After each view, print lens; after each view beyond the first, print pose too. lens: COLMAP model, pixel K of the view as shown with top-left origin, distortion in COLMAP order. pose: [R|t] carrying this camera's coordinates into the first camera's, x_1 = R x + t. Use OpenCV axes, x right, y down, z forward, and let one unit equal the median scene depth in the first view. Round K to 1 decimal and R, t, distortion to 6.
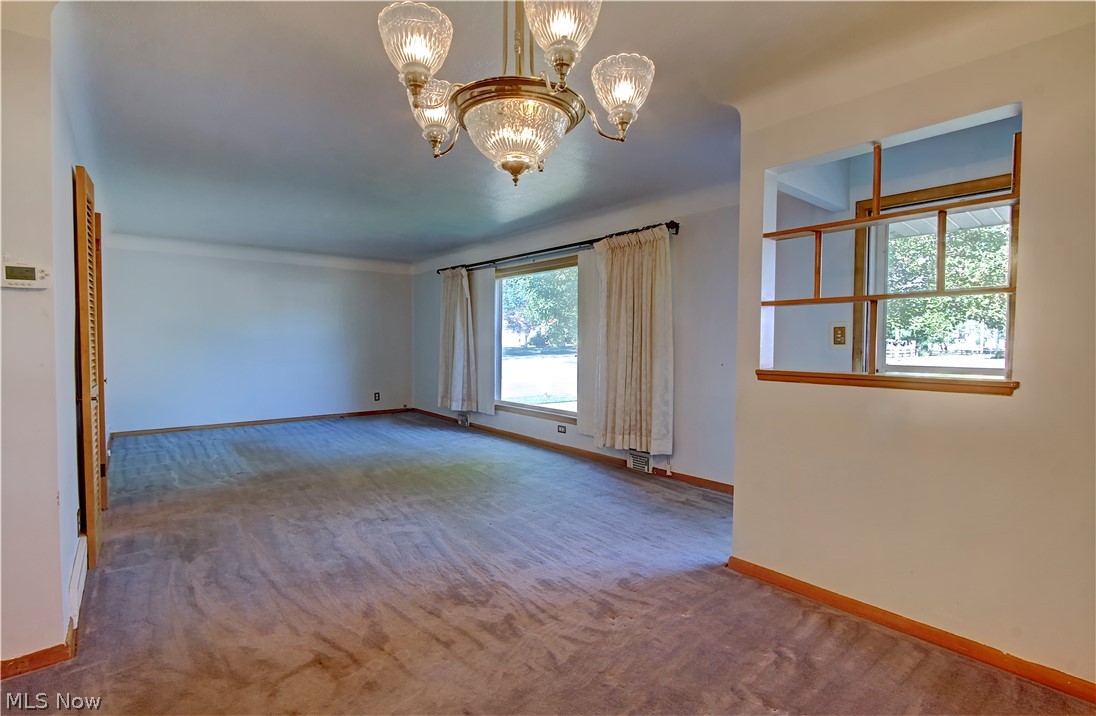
lens RADIAL K [[509.5, 0, 543.5], [0, 509.5, 362.2], [0, 0, 1]] dist [-0.015930, 0.000228]
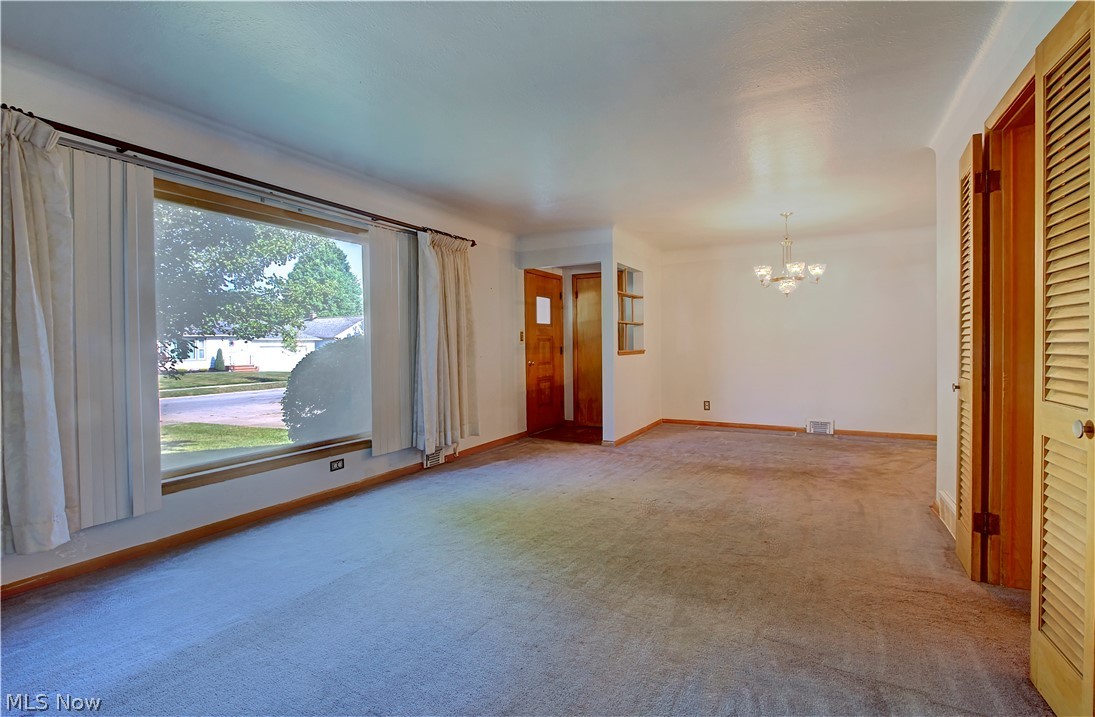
lens RADIAL K [[511.9, 0, 535.8], [0, 511.9, 357.8], [0, 0, 1]] dist [-0.023319, 0.005866]
pose [[-0.357453, -0.023157, 0.933644, -0.923791], [0.049235, 0.997835, 0.043600, -0.042570], [-0.932633, 0.061553, -0.355539, 1.275232]]
